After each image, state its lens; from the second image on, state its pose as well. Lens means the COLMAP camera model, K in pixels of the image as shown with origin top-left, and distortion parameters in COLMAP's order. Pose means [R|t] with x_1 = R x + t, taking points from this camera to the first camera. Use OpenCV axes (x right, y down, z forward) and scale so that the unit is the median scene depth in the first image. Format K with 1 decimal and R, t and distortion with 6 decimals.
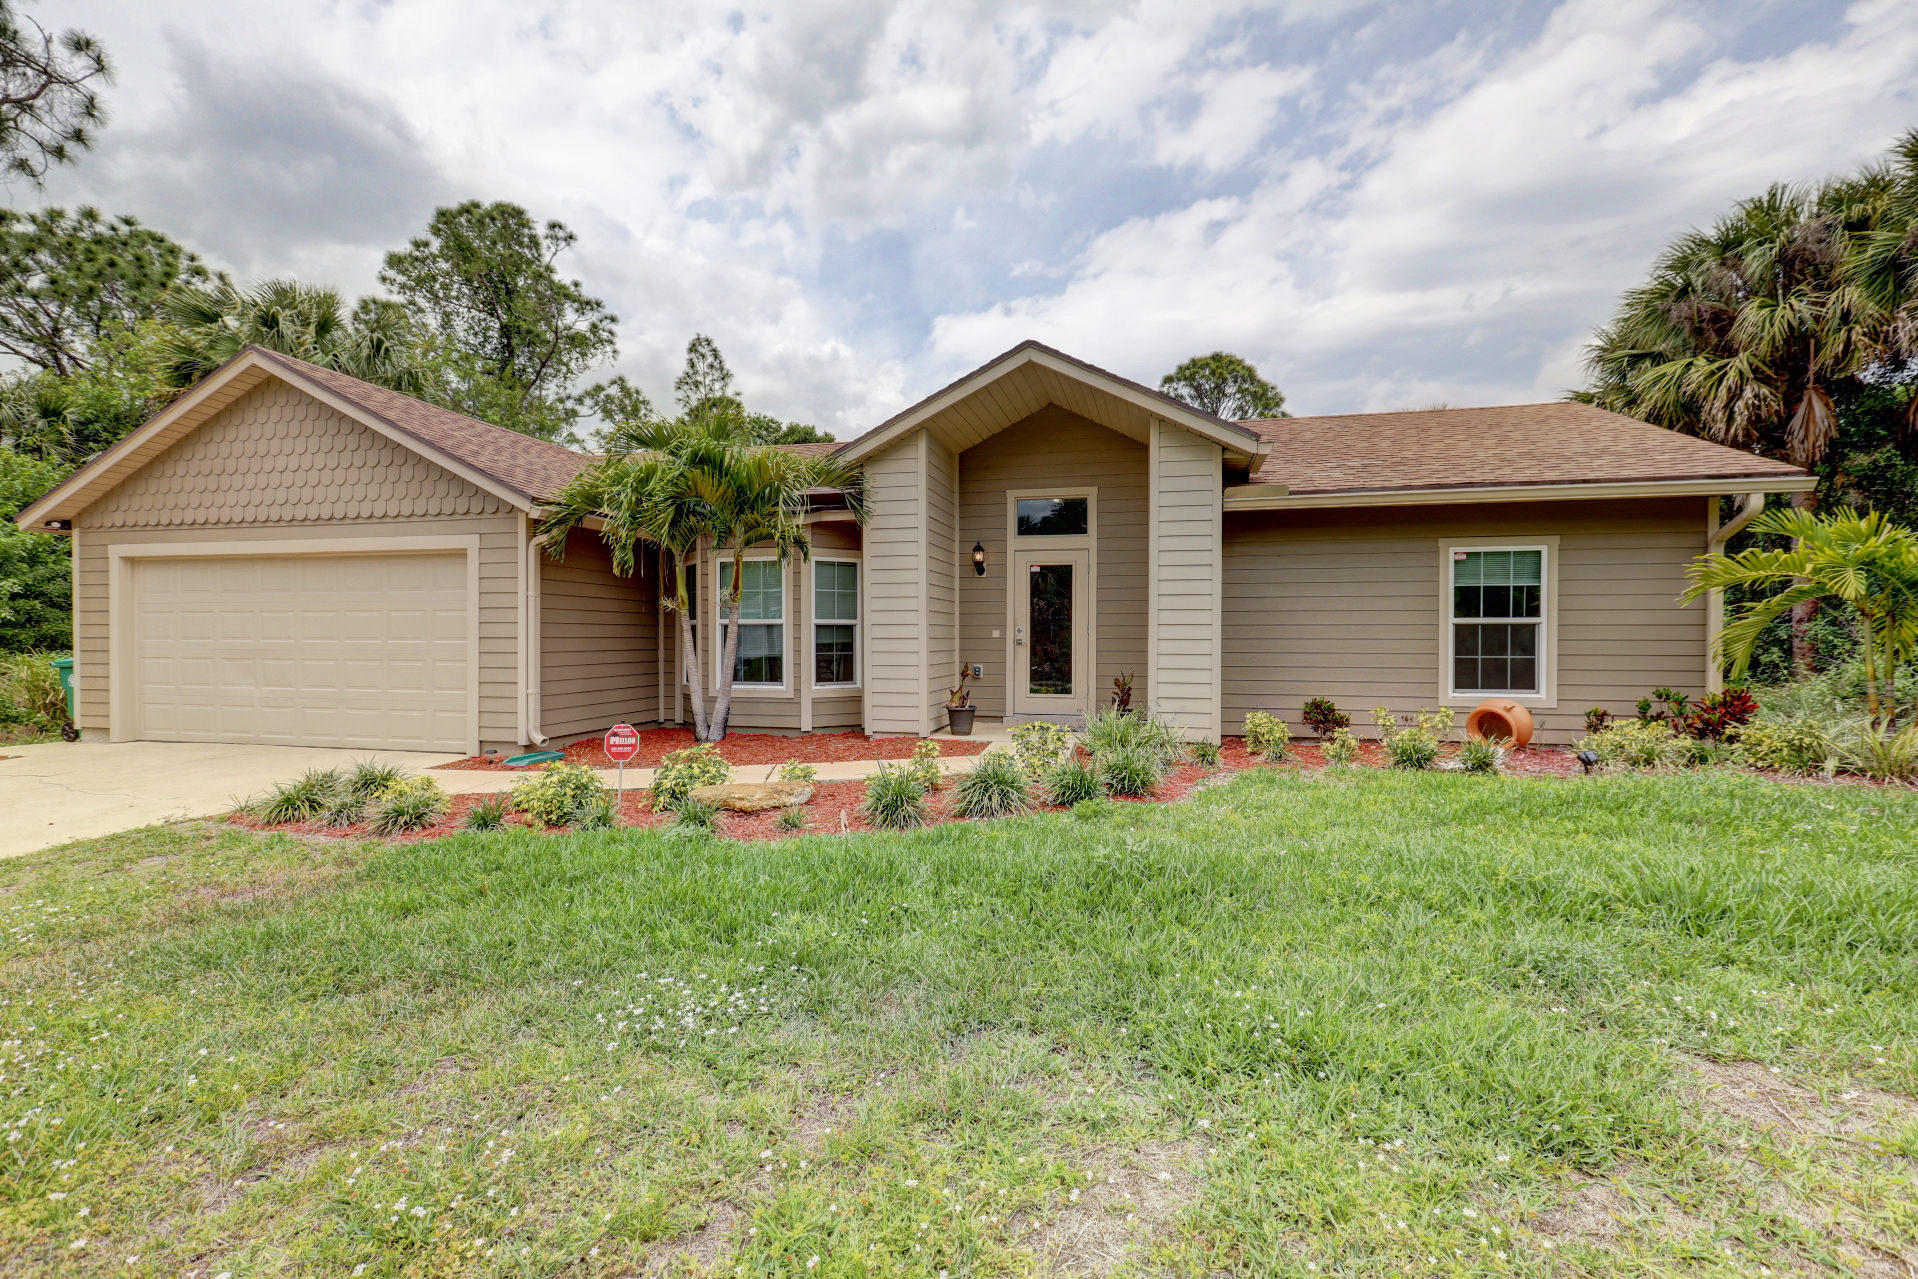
lens RADIAL K [[847.6, 0, 973.1], [0, 847.6, 641.1], [0, 0, 1]] dist [0.003905, -0.000529]
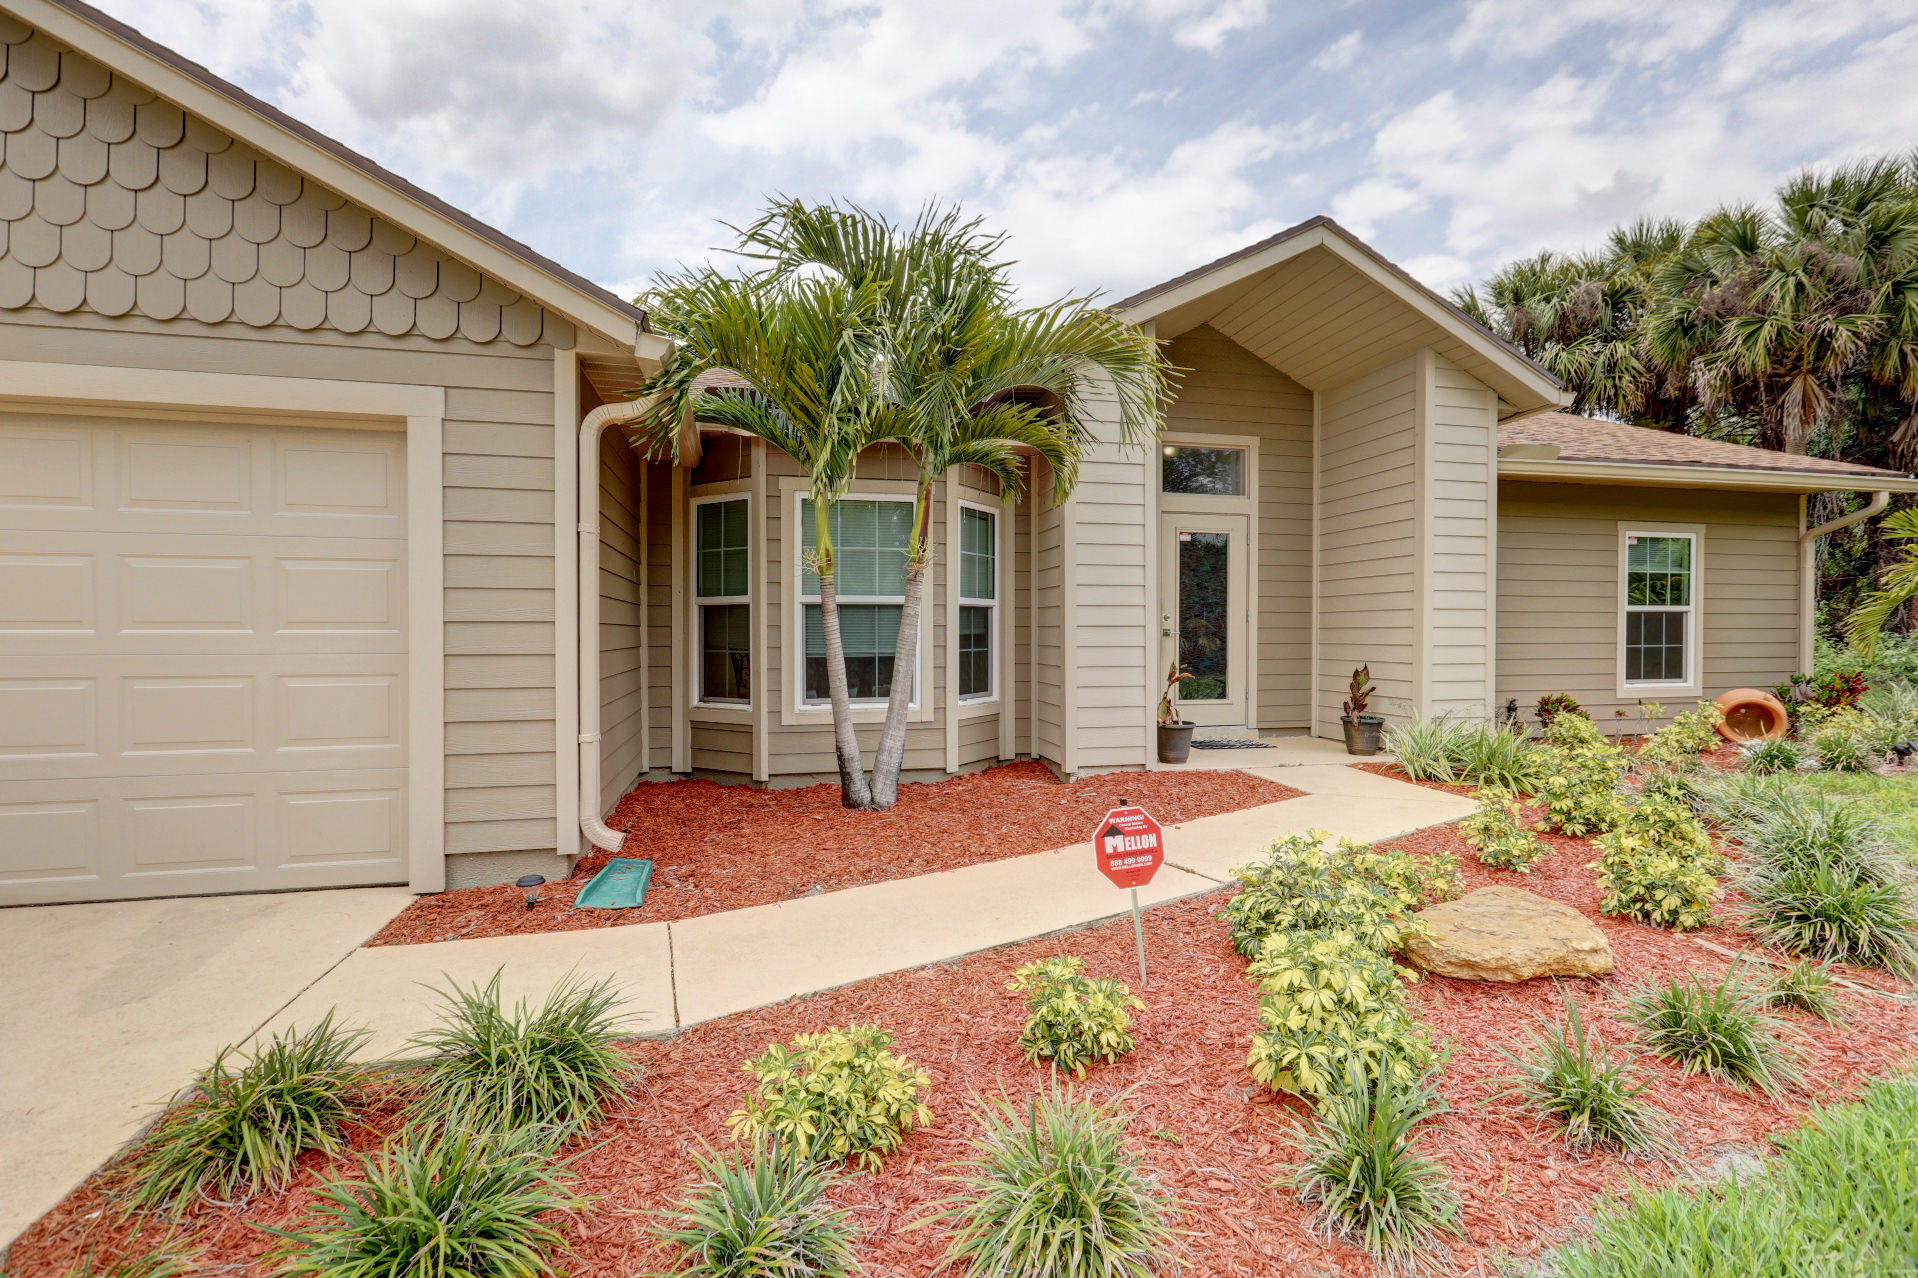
lens RADIAL K [[847.6, 0, 950.9], [0, 847.6, 639.0], [0, 0, 1]] dist [0.003905, -0.000529]
pose [[0.894584, -0.004821, 0.446874, -0.543551], [0.002576, 0.999981, 0.005631, 0.002802], [-0.446892, -0.003886, 0.894579, 0.486544]]
